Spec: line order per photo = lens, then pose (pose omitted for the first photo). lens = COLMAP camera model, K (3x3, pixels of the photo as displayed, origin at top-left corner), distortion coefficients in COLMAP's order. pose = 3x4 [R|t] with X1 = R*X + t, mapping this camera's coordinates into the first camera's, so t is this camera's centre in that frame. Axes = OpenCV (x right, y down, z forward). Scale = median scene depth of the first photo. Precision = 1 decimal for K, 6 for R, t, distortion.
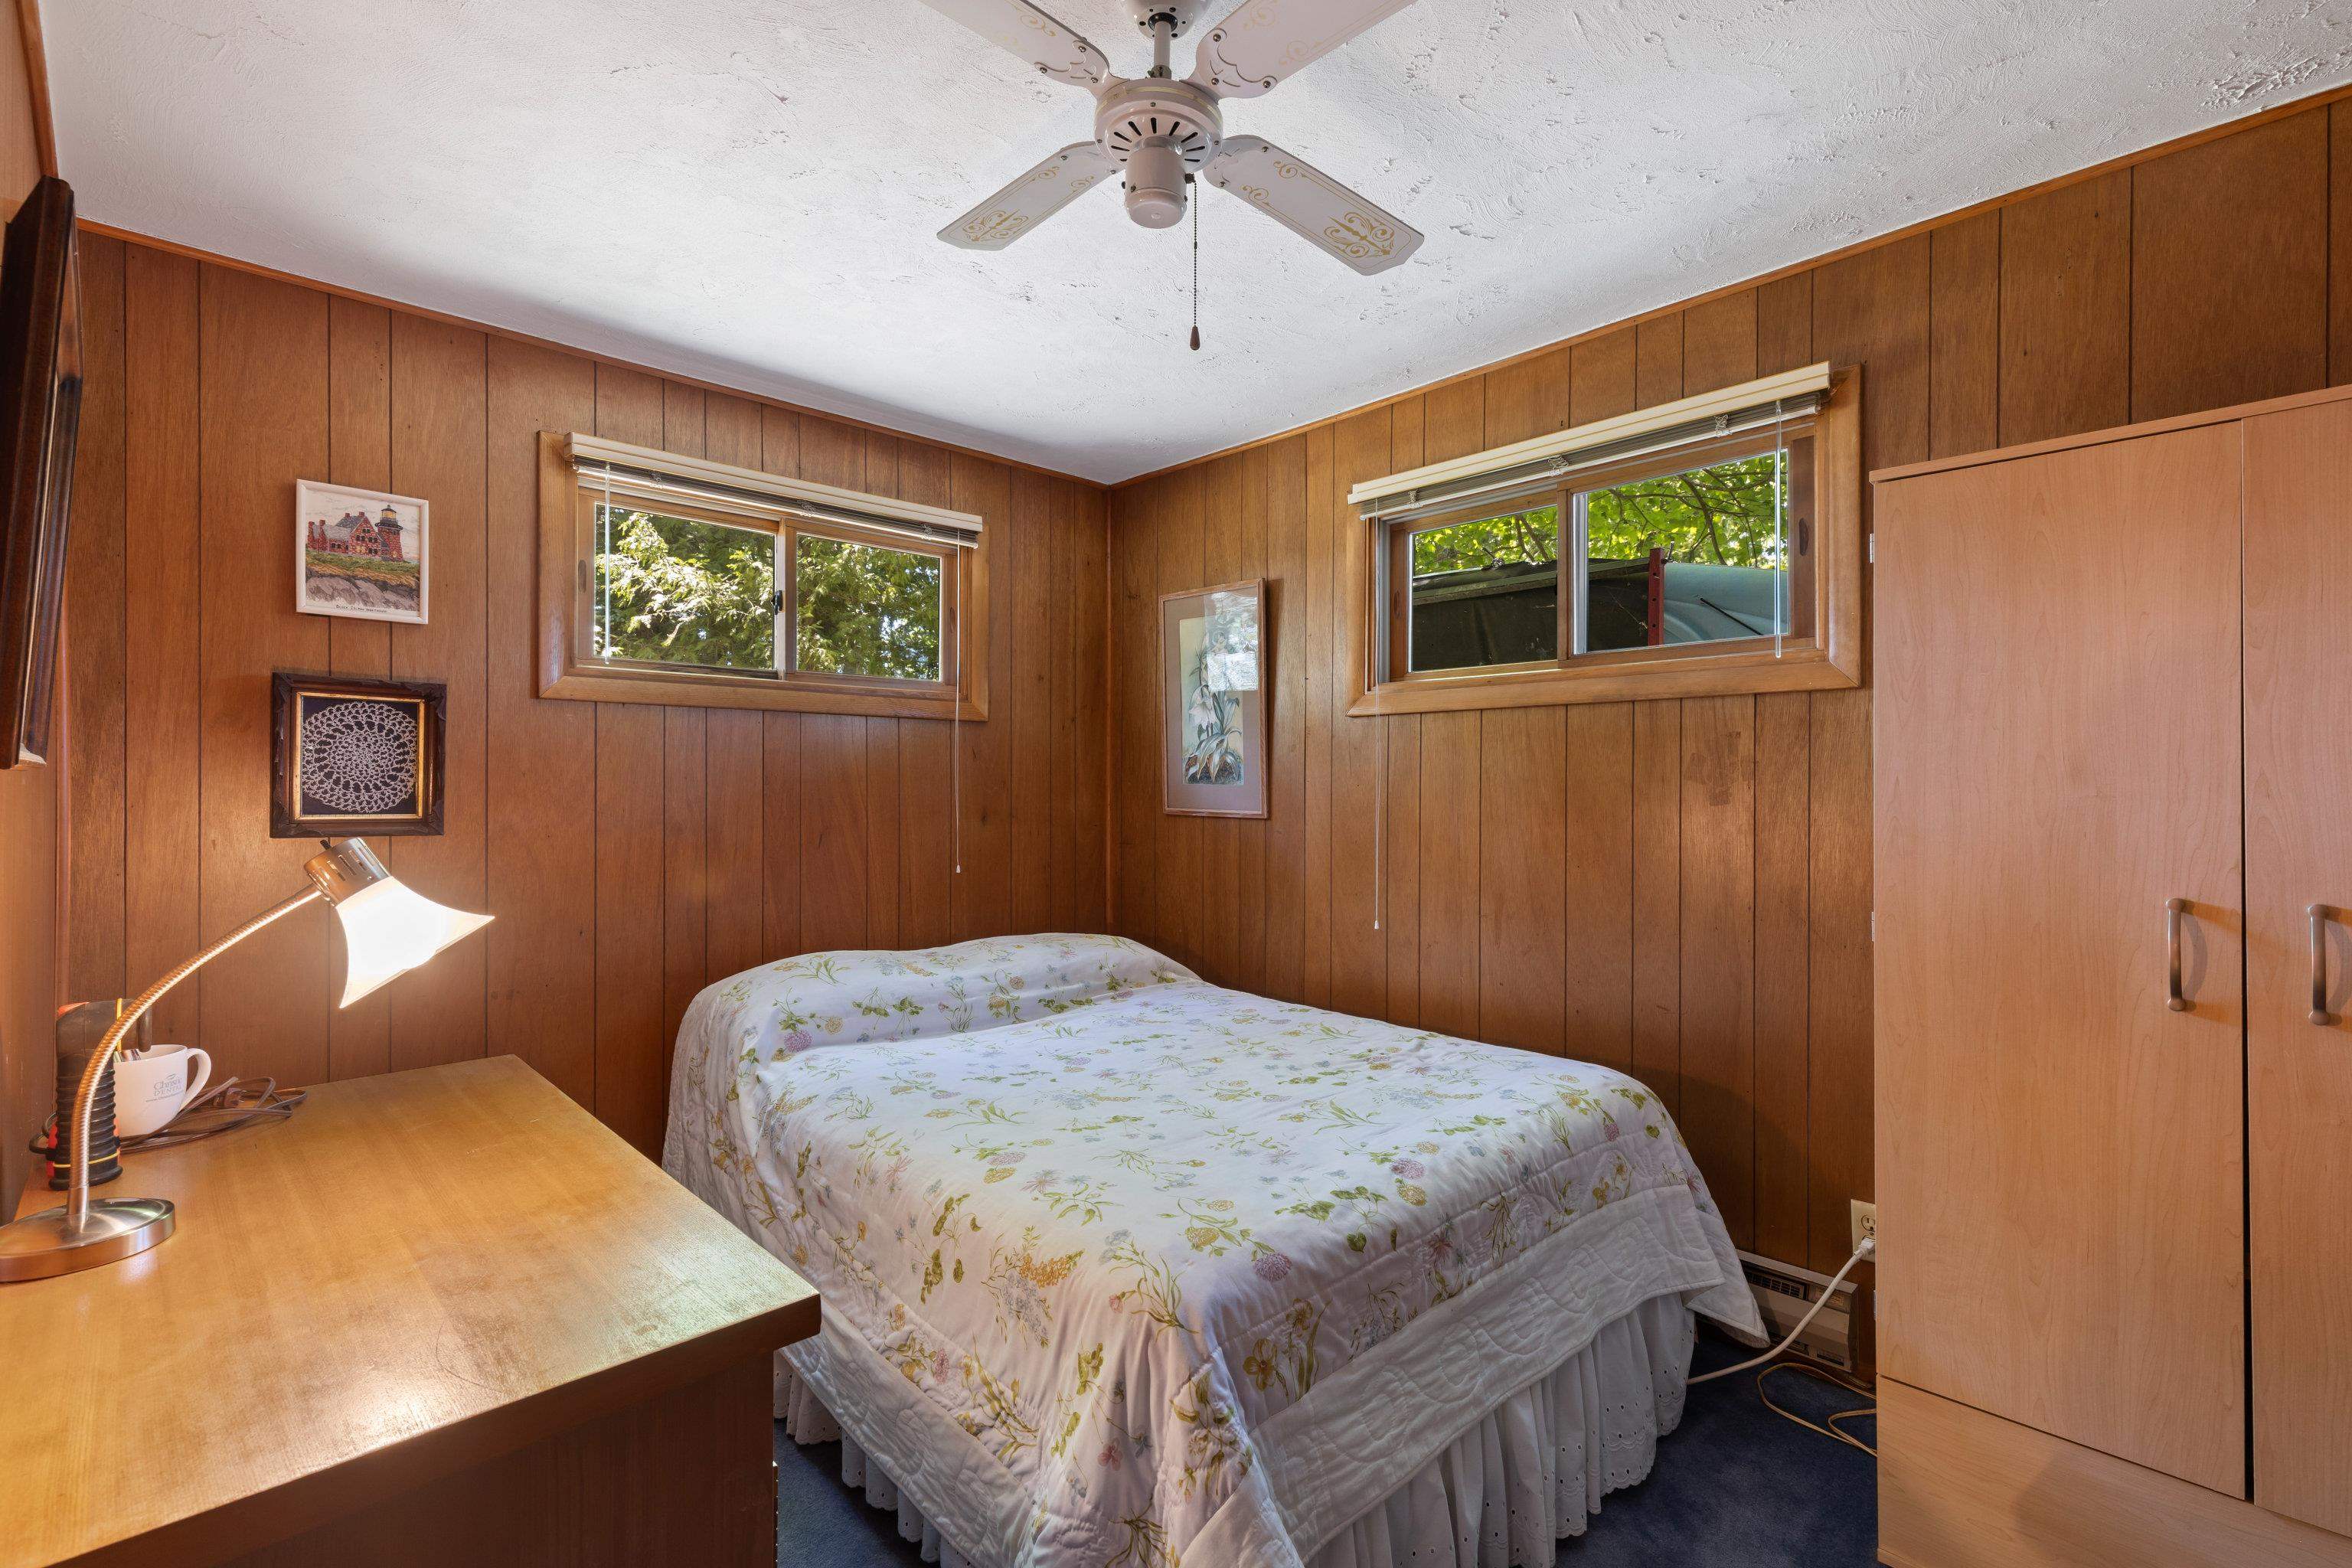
lens RADIAL K [[1078.2, 0, 1180.7], [0, 1078.2, 786.3], [0, 0, 1]] dist [0.011909, 0.000094]
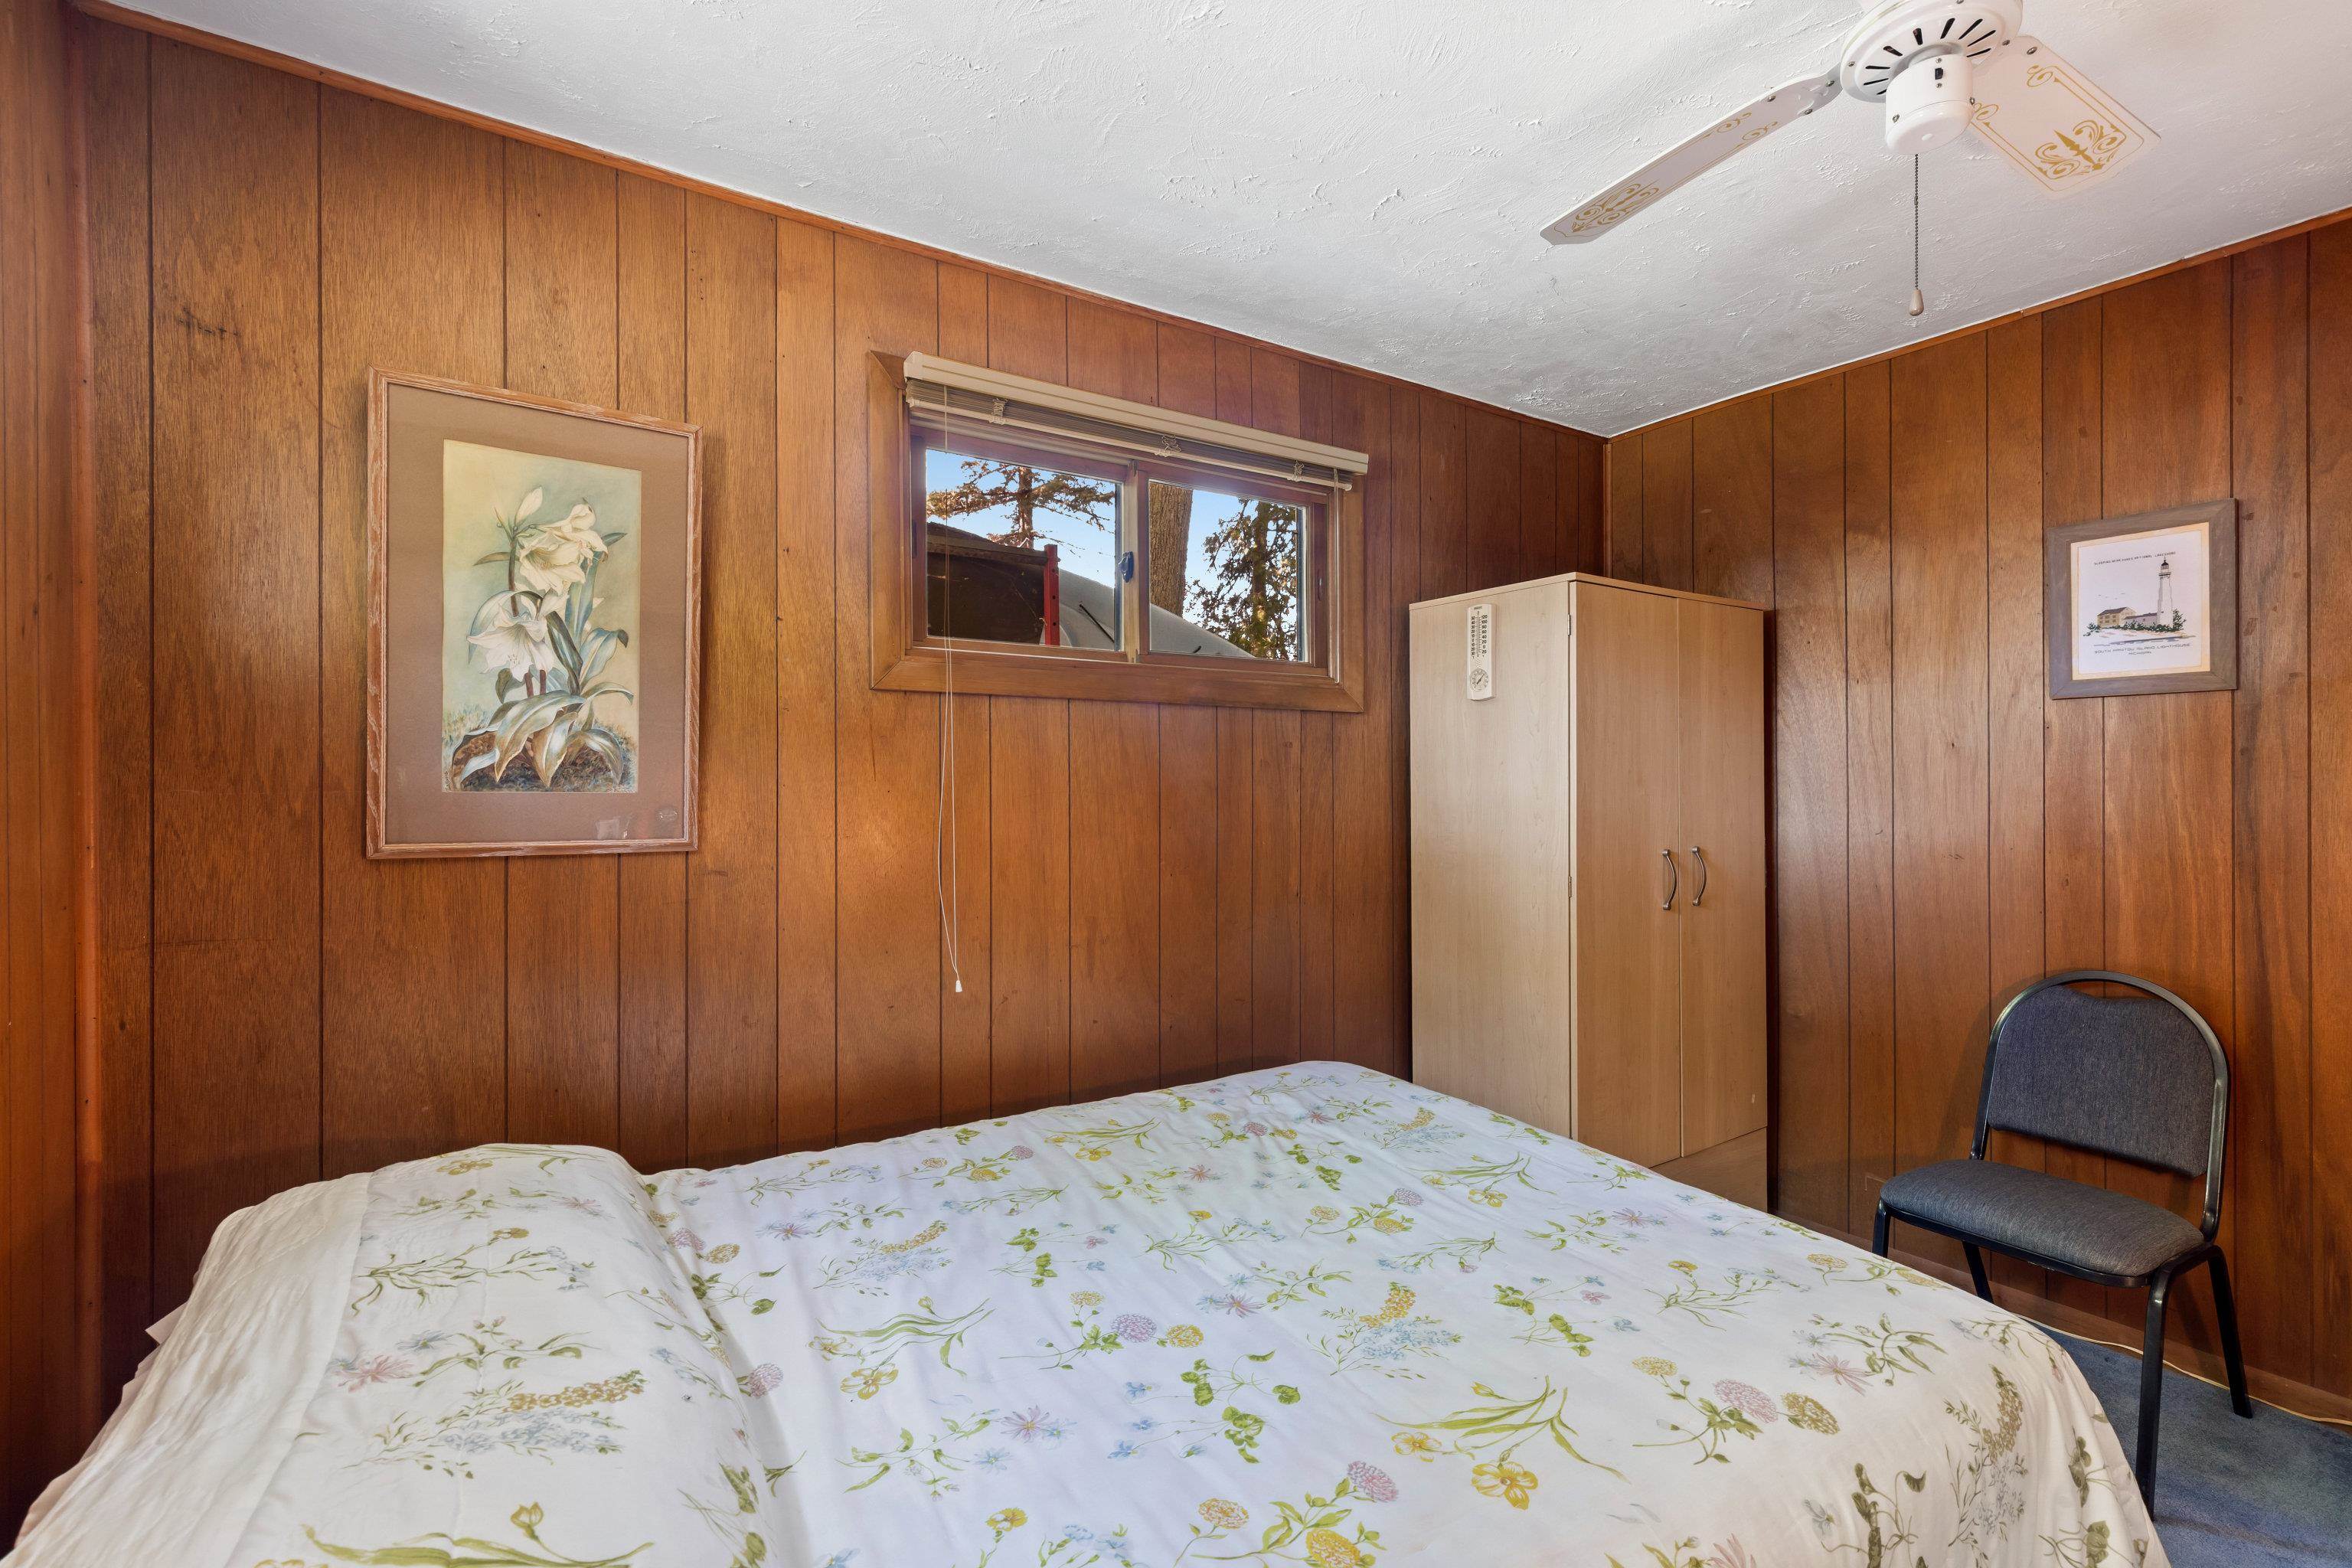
lens RADIAL K [[1078.2, 0, 1180.9], [0, 1078.2, 789.0], [0, 0, 1]] dist [0.011909, 0.000094]
pose [[0.155987, -0.008995, 0.987718, -0.586583], [0.001590, 0.999960, 0.008855, -0.010078], [-0.987758, 0.000189, 0.155995, 0.869169]]
